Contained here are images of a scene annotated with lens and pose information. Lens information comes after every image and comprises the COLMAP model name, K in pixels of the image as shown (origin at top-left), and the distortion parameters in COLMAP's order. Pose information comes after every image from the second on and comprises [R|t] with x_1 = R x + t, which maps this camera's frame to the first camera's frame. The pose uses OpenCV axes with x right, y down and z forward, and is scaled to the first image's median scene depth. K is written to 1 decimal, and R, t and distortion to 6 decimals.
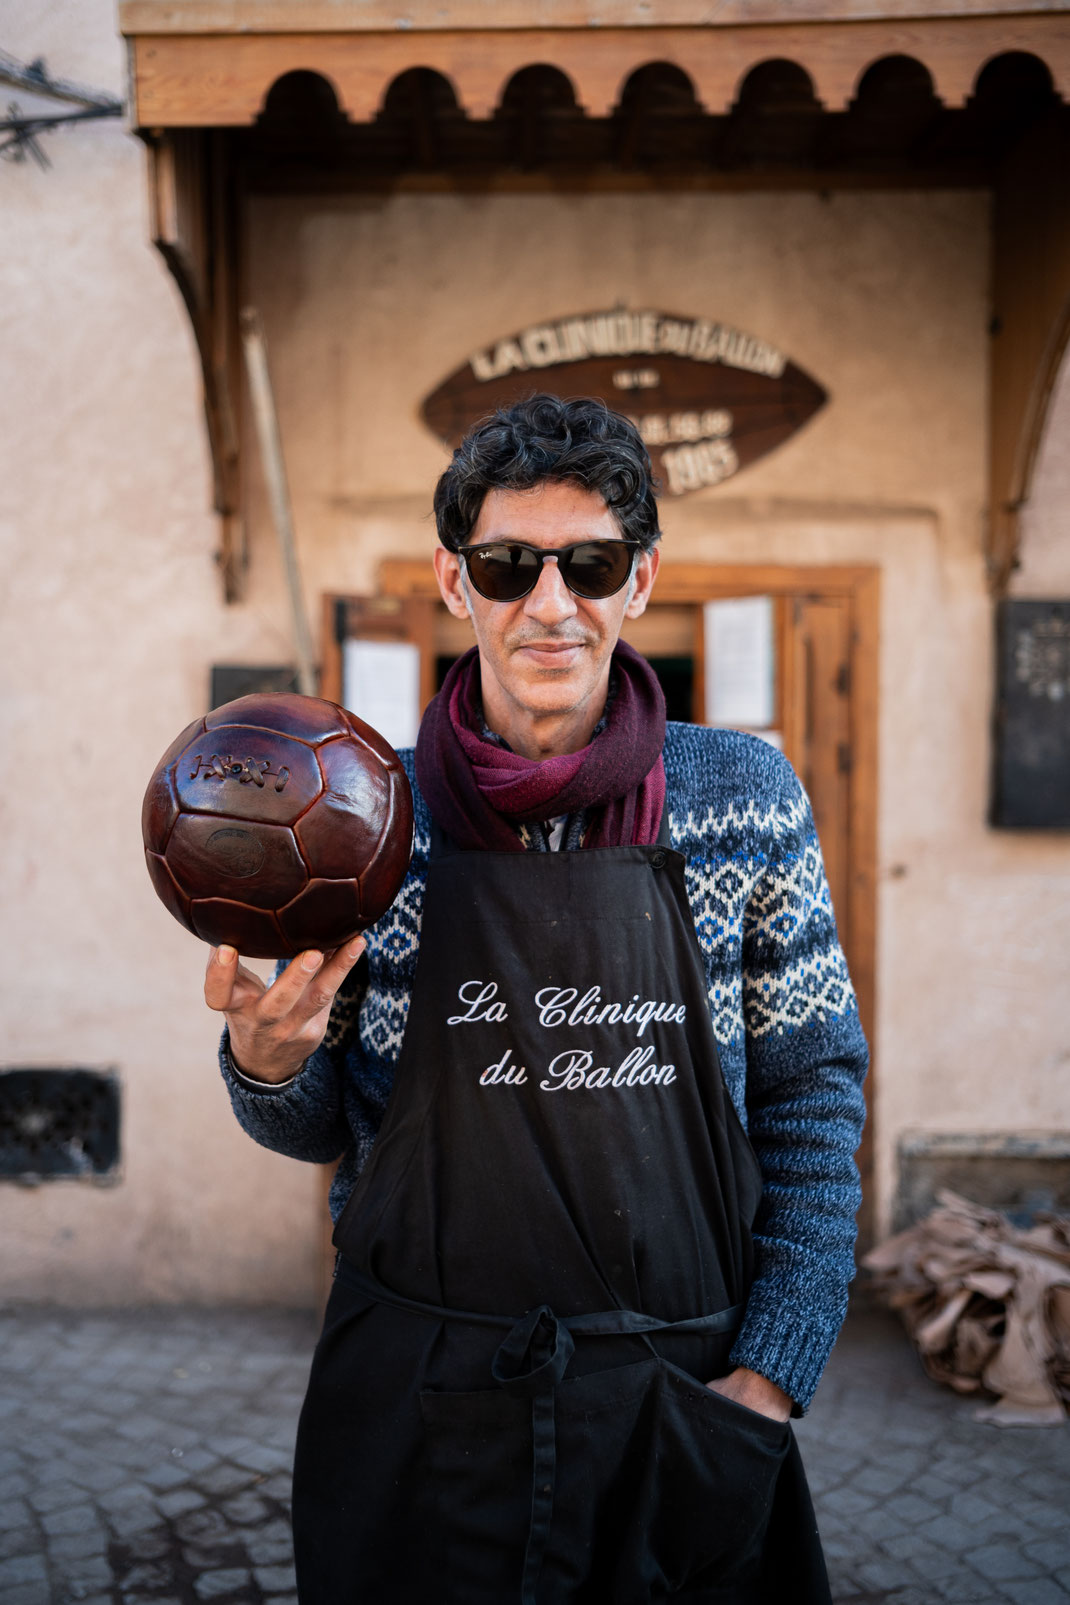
lens RADIAL K [[1720.2, 0, 467.2], [0, 1720.2, 831.0], [0, 0, 1]] dist [0.019770, 0.026523]
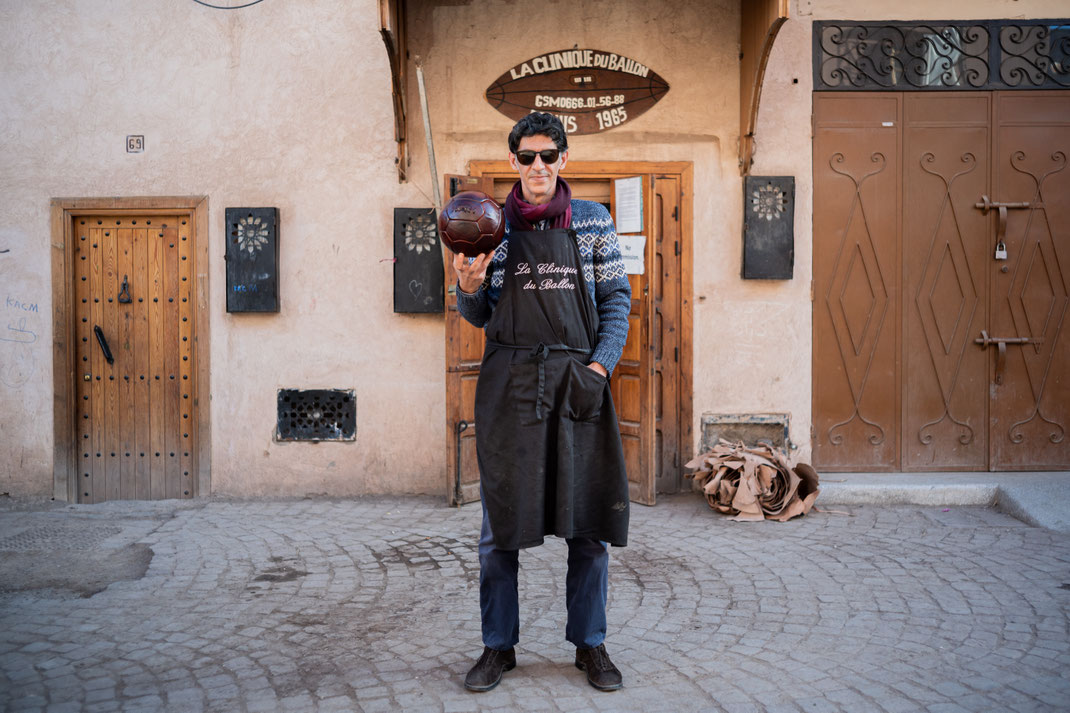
lens RADIAL K [[1098.2, 0, 522.2], [0, 1098.2, 335.7], [0, 0, 1]] dist [0.020704, 0.027868]
pose [[0.999714, -0.010473, 0.021479, -0.020835], [0.010564, 0.999936, -0.004143, 0.105905], [-0.021434, 0.004368, 0.999761, -0.597715]]
